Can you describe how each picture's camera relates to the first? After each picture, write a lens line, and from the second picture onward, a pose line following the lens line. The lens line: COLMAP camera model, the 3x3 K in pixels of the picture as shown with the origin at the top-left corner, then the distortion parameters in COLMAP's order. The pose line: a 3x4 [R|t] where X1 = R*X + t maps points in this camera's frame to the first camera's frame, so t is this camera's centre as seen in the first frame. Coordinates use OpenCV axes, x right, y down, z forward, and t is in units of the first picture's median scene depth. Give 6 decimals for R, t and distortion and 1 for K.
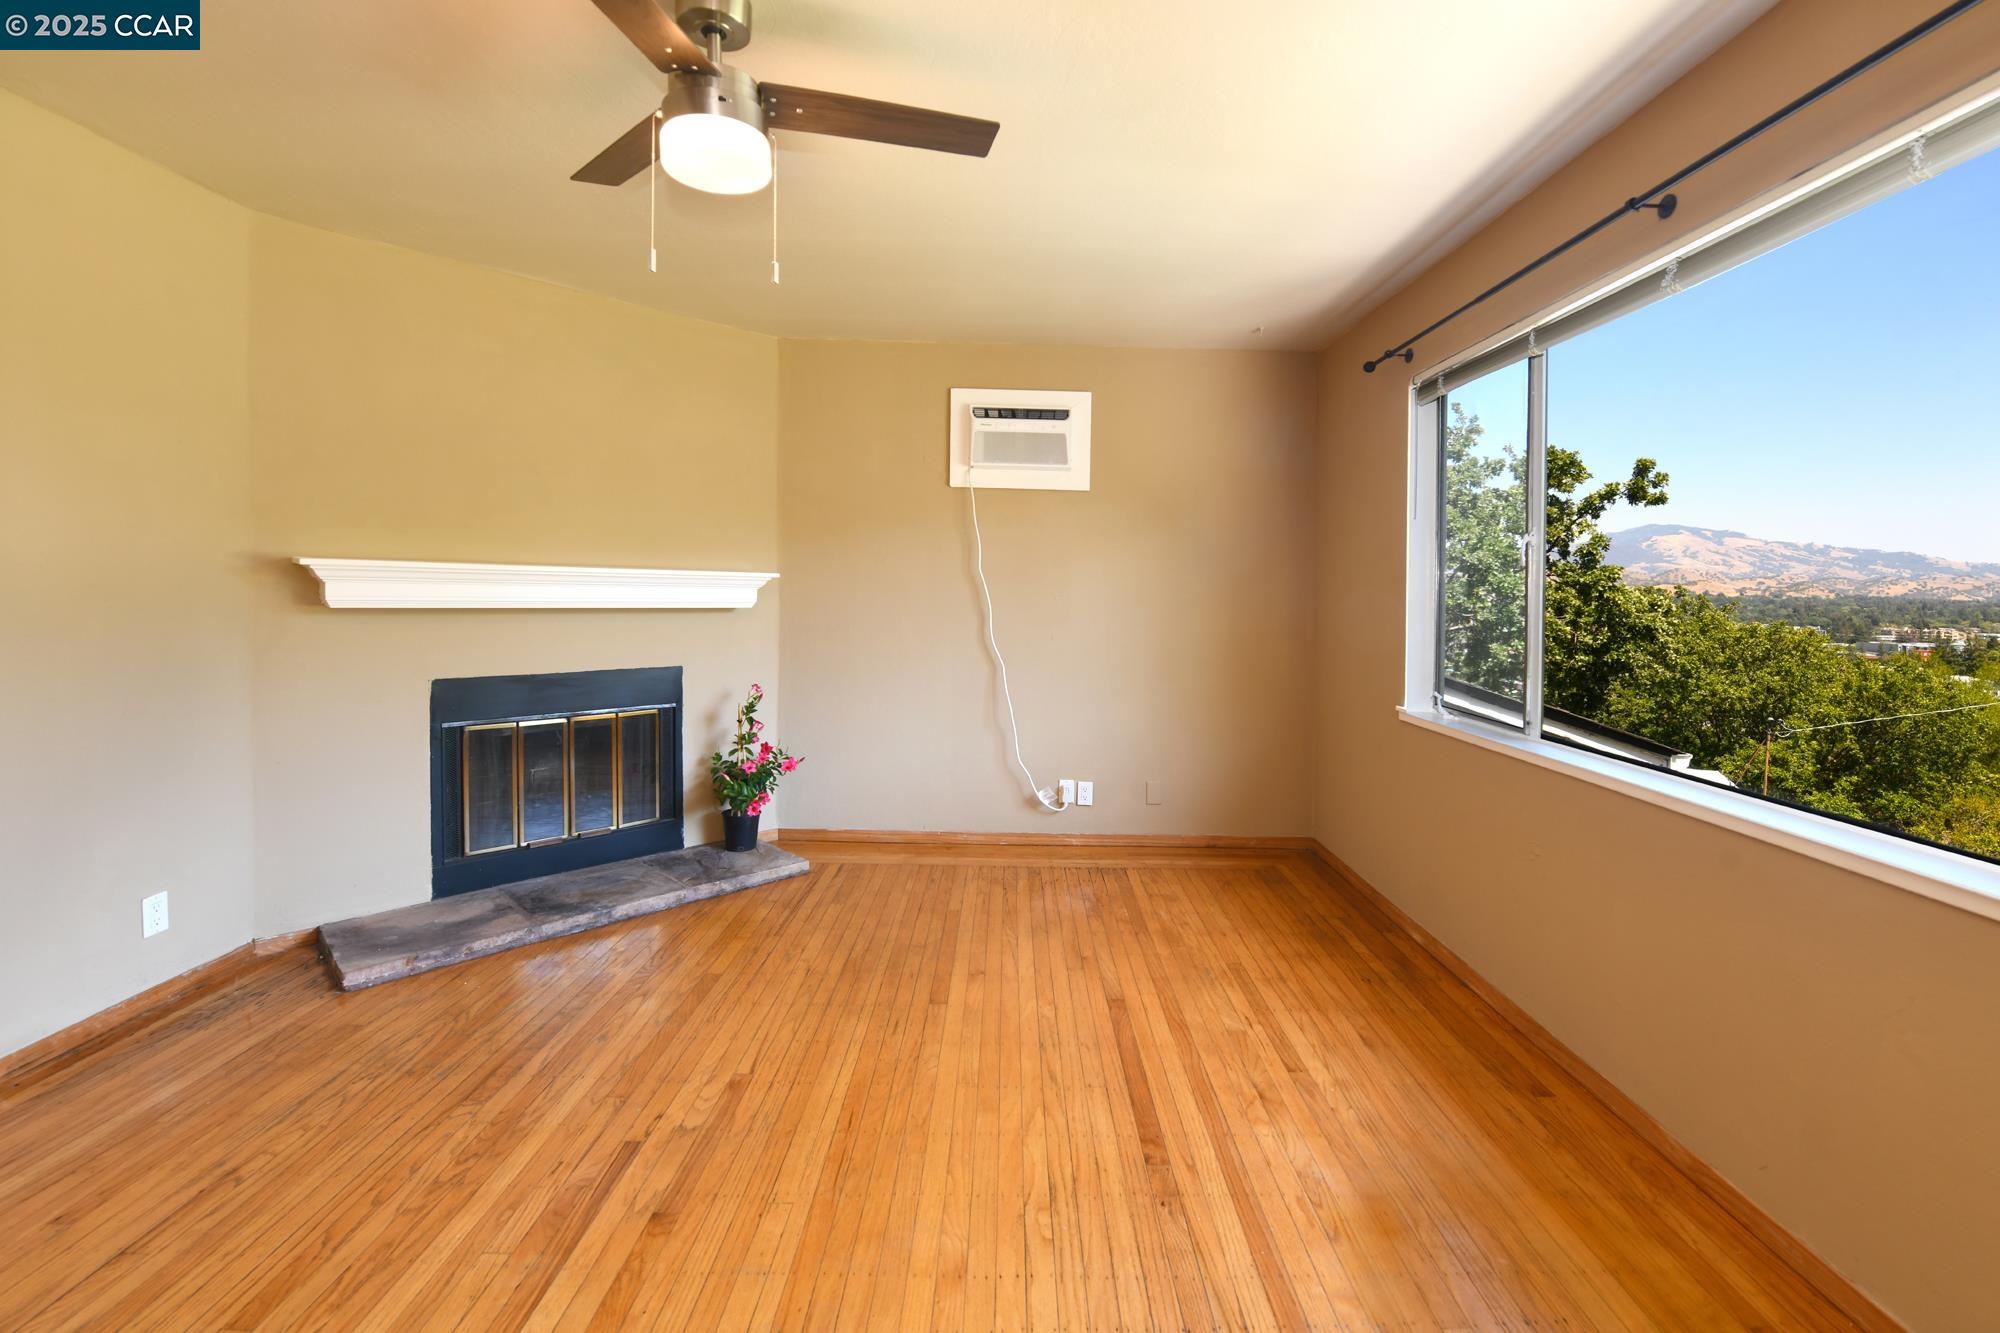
lens RADIAL K [[837.8, 0, 1034.1], [0, 837.8, 595.1], [0, 0, 1]] dist [-0.013305, -0.001966]
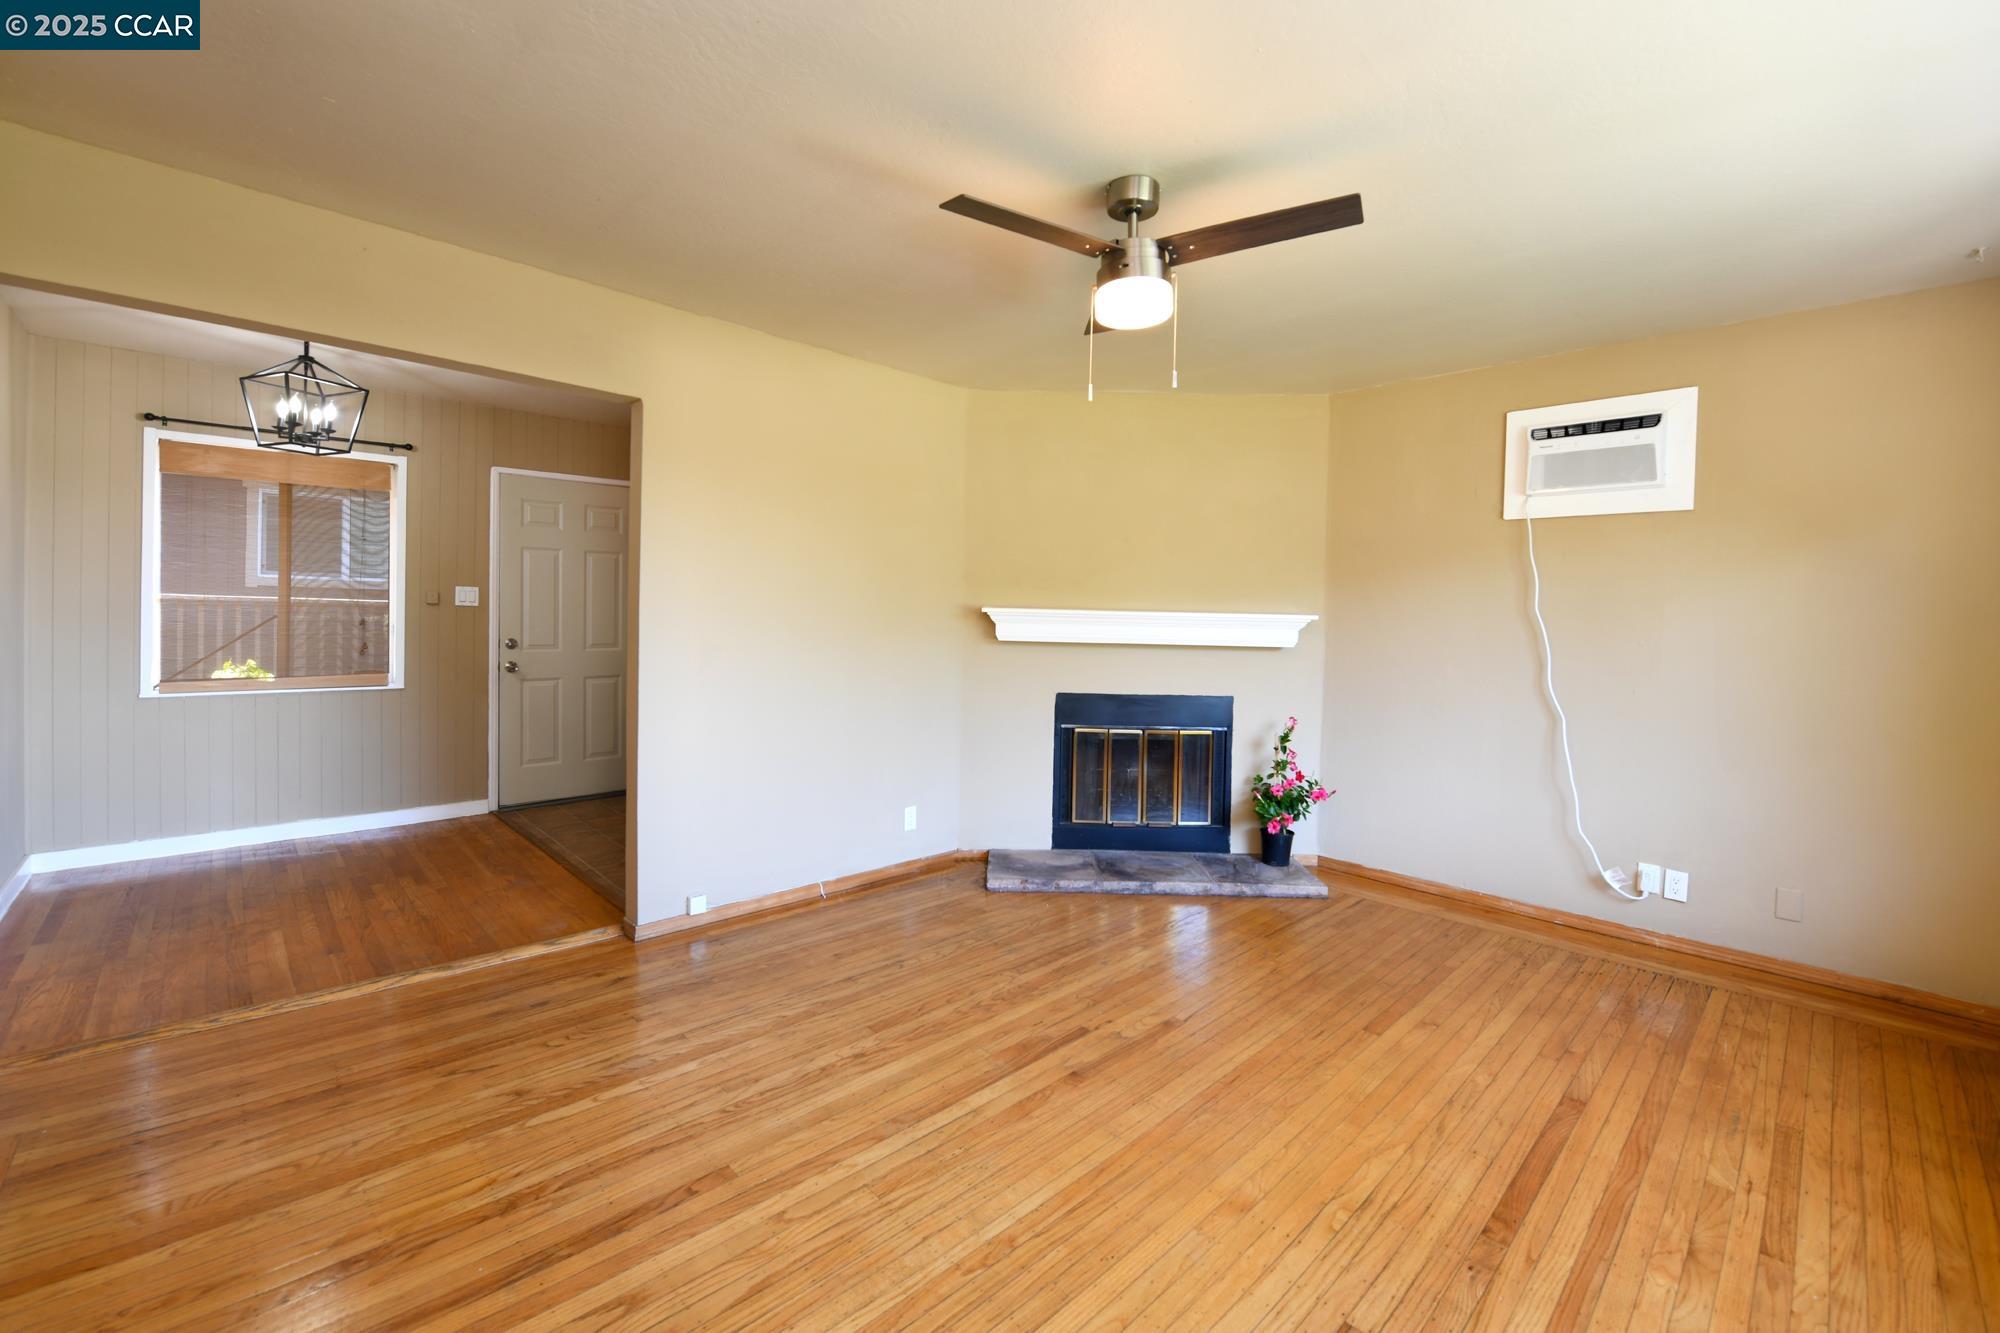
lens RADIAL K [[837.8, 0, 994.0], [0, 837.8, 617.4], [0, 0, 1]] dist [-0.013305, -0.001966]
pose [[0.669954, -0.007304, -0.742366, 0.269145], [-0.012330, 0.999704, -0.020963, 0.004913], [0.742300, 0.023198, 0.669666, -0.033892]]
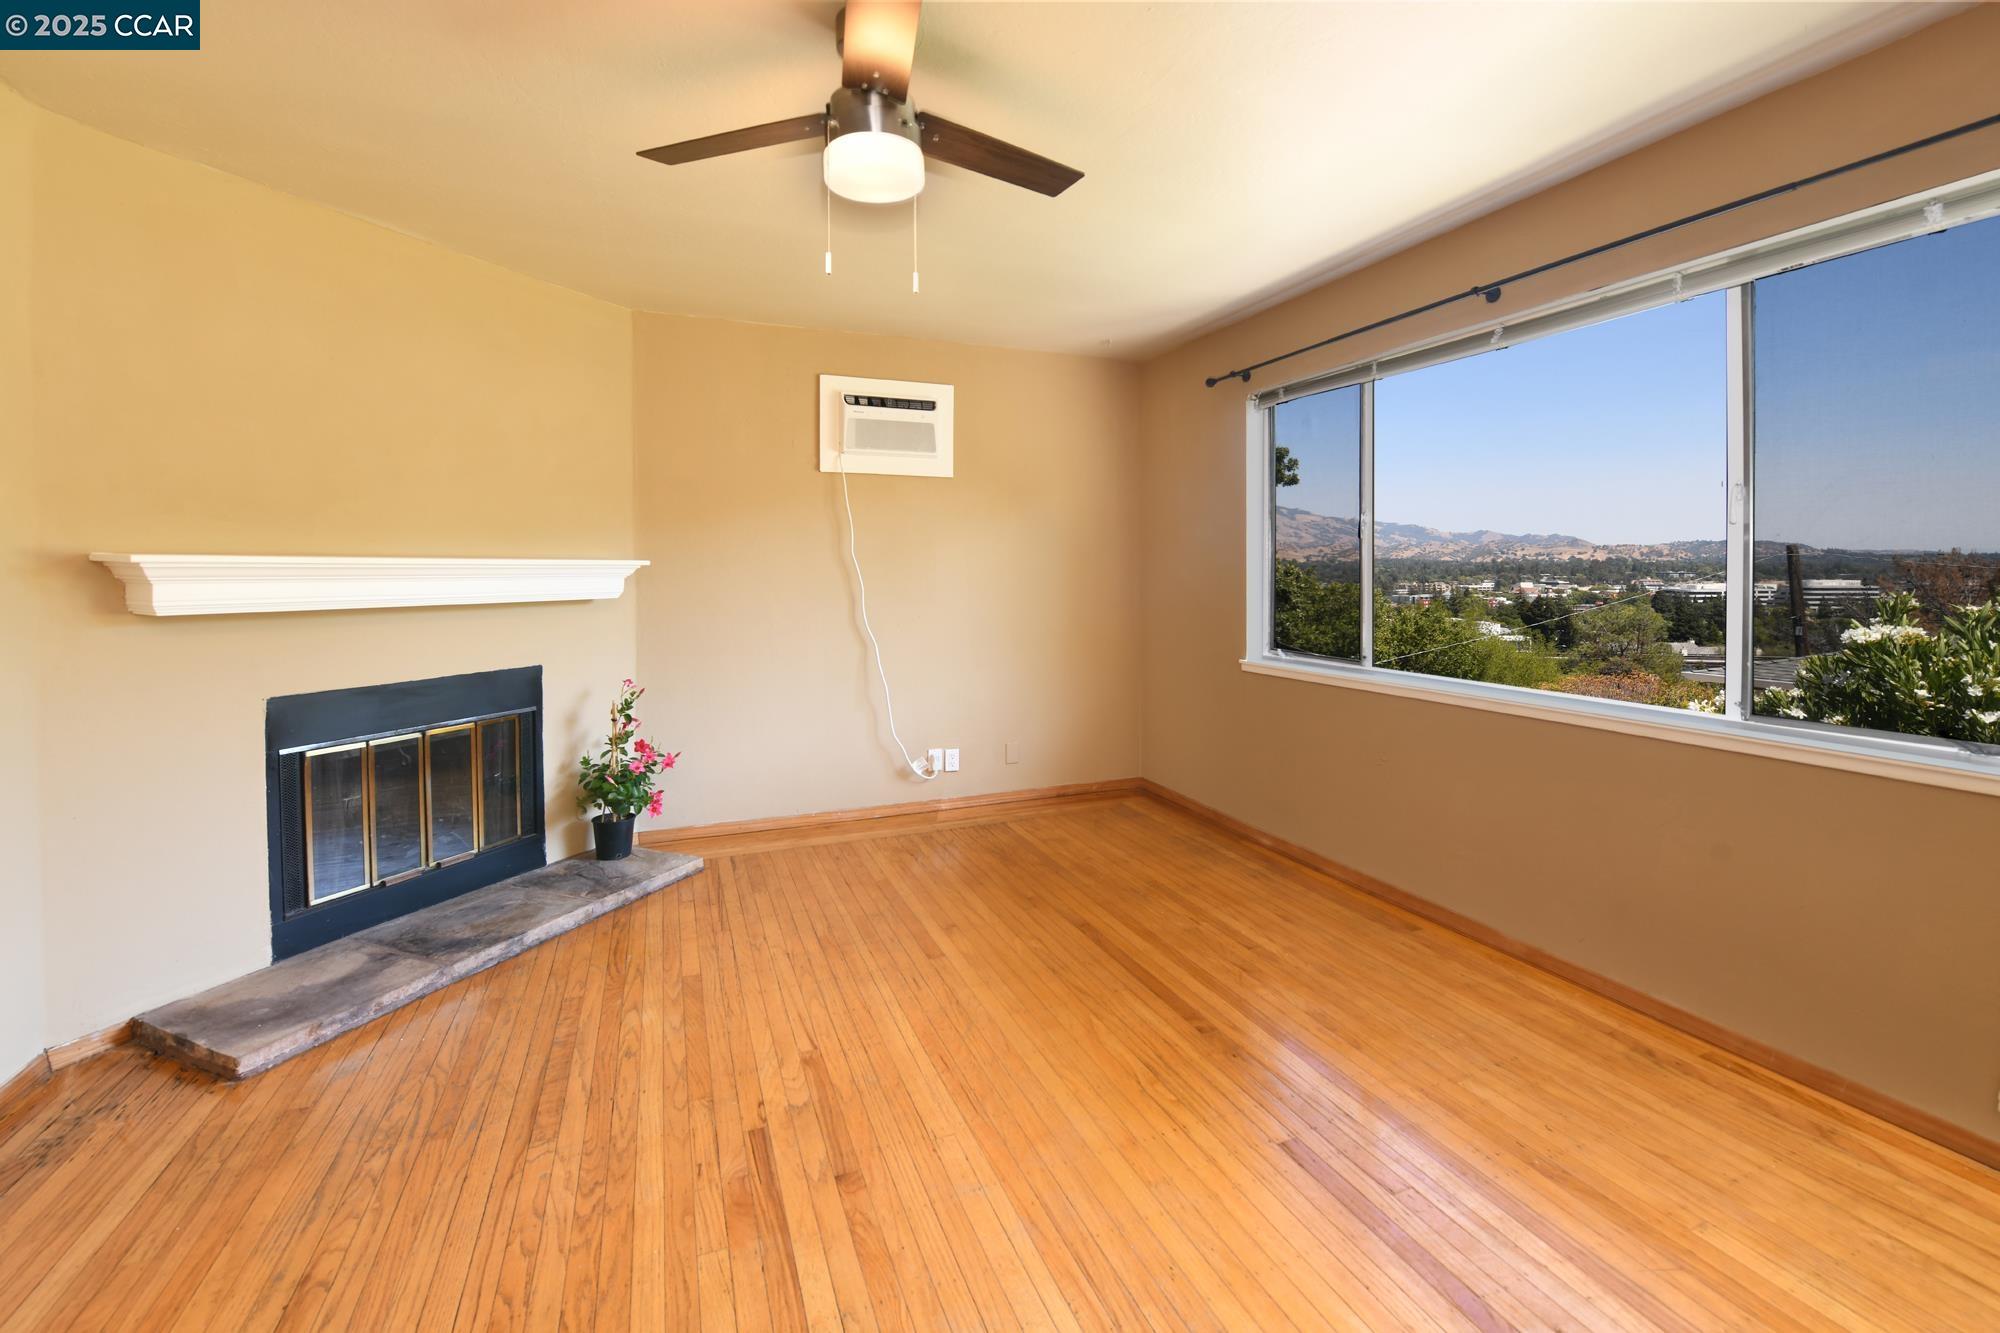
lens RADIAL K [[837.8, 0, 997.5], [0, 837.8, 566.1], [0, 0, 1]] dist [-0.013305, -0.001966]
pose [[0.936262, -0.026364, 0.350311, -0.327421], [0.029981, 0.999538, -0.004904, -0.004113], [-0.350020, 0.015094, 0.936621, -0.031187]]
